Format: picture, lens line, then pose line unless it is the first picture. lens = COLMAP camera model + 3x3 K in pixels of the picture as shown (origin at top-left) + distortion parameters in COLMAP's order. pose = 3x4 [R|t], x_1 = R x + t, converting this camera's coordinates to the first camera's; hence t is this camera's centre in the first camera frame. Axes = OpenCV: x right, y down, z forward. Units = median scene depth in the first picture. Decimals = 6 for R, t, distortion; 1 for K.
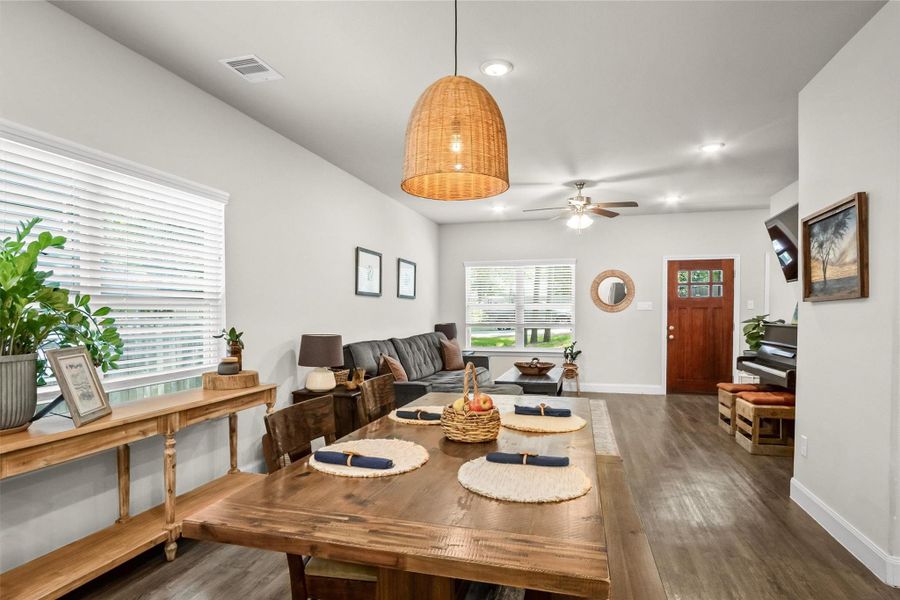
lens RADIAL K [[475.4, 0, 456.9], [0, 475.4, 320.3], [0, 0, 1]] dist [-0.010985, 0.002072]
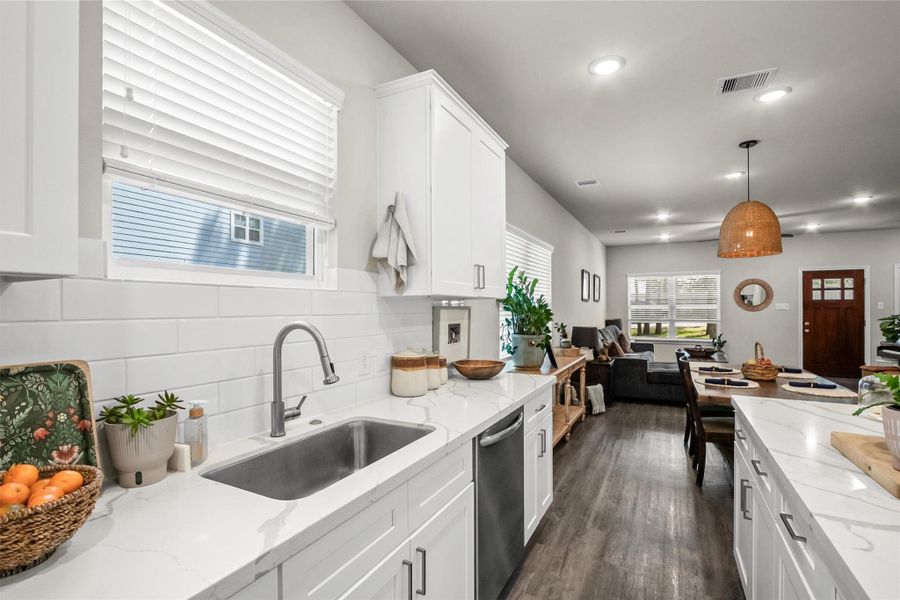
lens RADIAL K [[406.0, 0, 449.1], [0, 406.0, 304.1], [0, 0, 1]] dist [-0.019399, 0.000779]
pose [[0.974400, -0.002052, -0.224814, -0.273186], [-0.003845, 0.999660, -0.025789, -0.006357], [0.224791, 0.025993, 0.974060, -0.298367]]
